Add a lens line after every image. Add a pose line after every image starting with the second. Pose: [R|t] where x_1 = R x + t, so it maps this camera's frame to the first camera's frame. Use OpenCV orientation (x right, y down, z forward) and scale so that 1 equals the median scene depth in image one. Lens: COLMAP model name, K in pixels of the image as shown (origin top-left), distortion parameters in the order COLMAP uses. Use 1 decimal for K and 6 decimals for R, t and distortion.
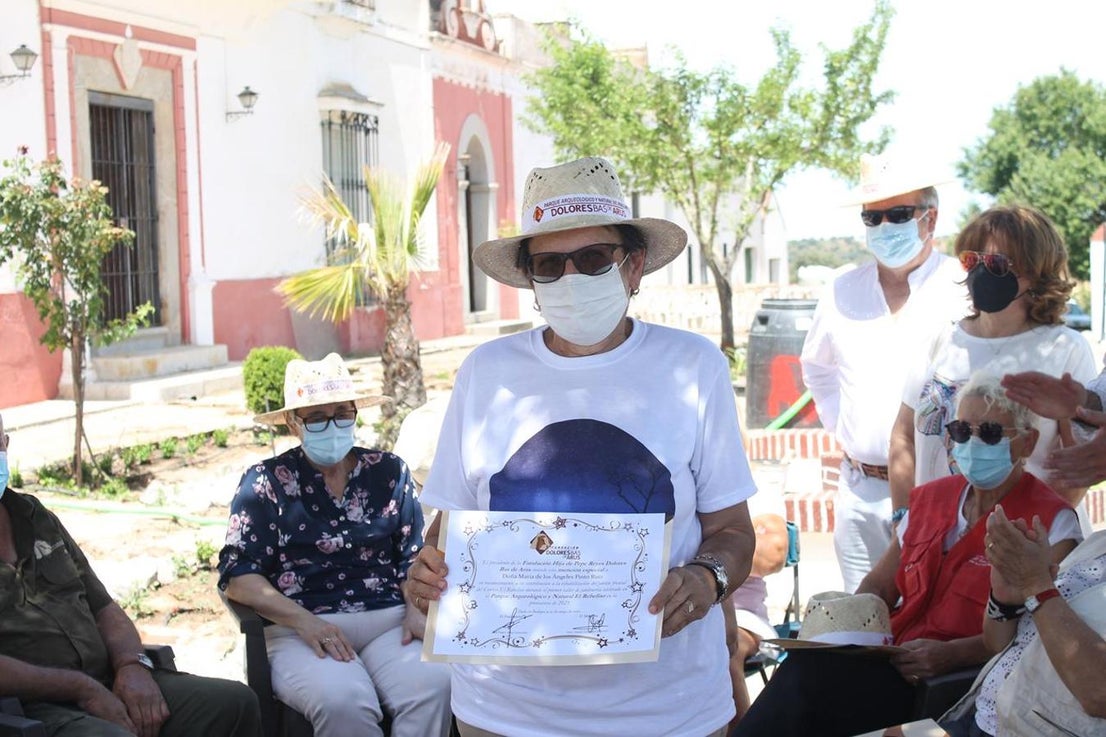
lens RADIAL K [[1874.9, 0, 565.4], [0, 1874.9, 382.2], [0, 0, 1]] dist [0.000247, 0.000000]
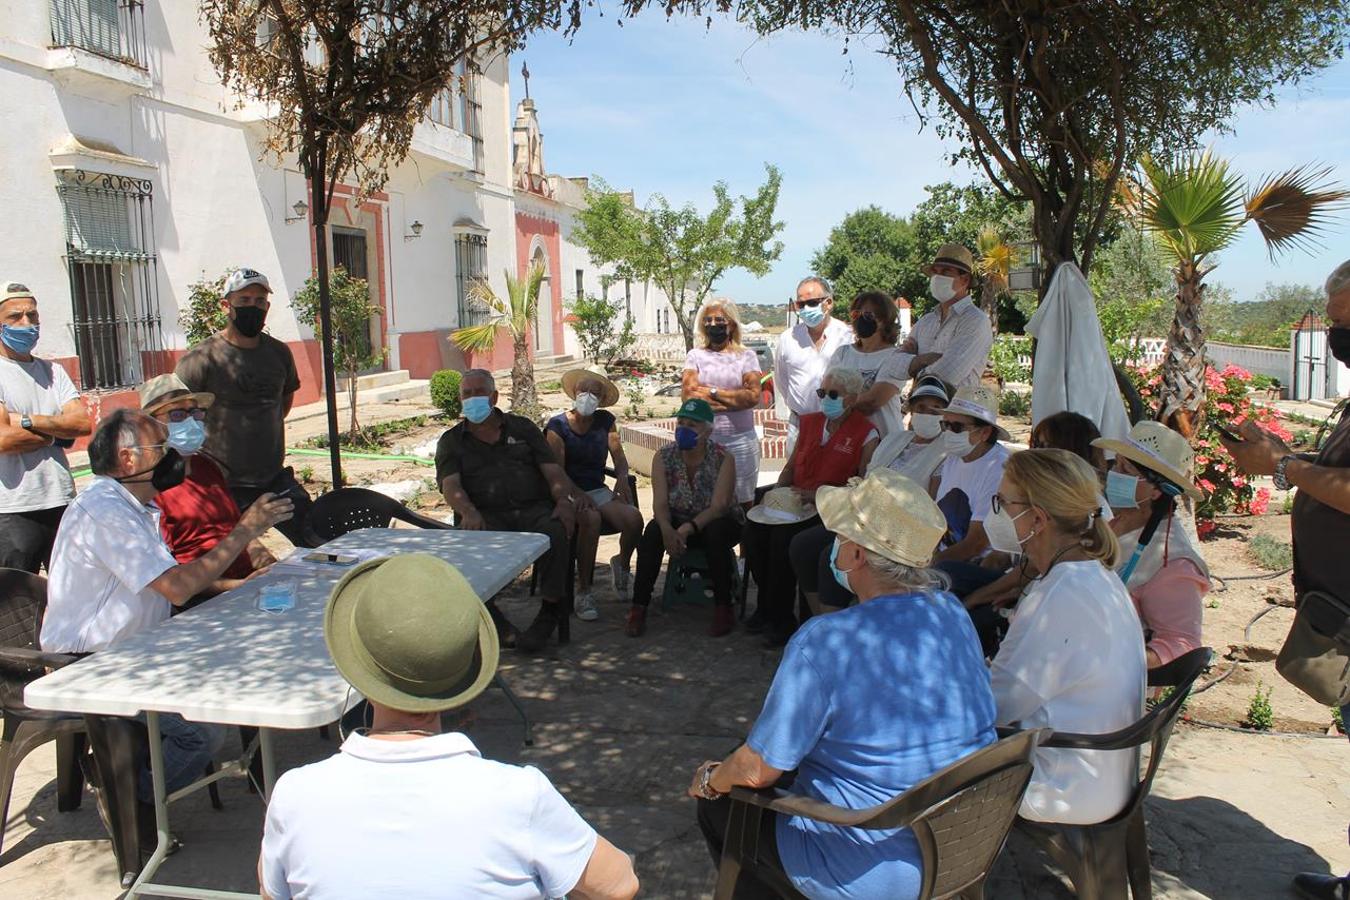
lens RADIAL K [[1185.4, 0, 641.9], [0, 1185.4, 458.9], [0, 0, 1]] dist [-0.119372, 0.090064]
pose [[0.997306, -0.013541, 0.072097, -0.041242], [0.009667, 0.998505, 0.053807, 0.005363], [-0.072718, -0.052965, 0.995945, -0.106230]]
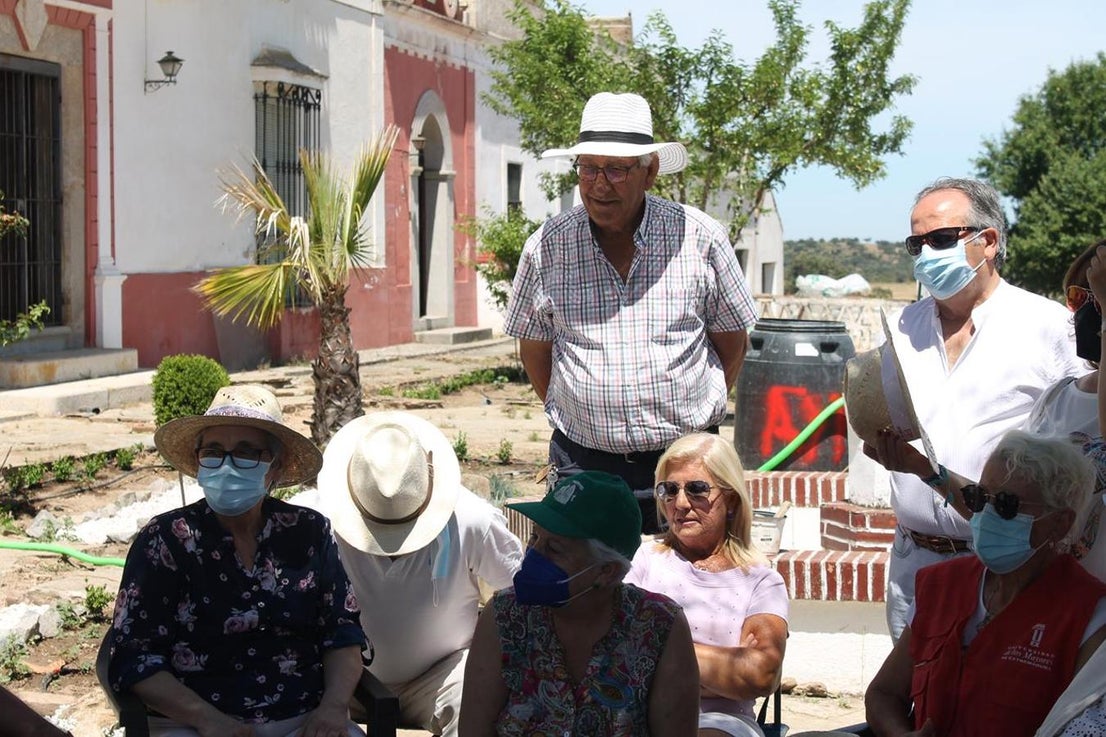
lens RADIAL K [[2105.5, 0, 562.8], [0, 2105.5, 369.7], [0, 0, 1]] dist [0.030974, 0.000000]
pose [[0.999494, 0.027521, 0.015945, 0.000726], [-0.027367, 0.999577, -0.009801, -0.005595], [-0.016208, 0.009359, 0.999825, 0.020312]]
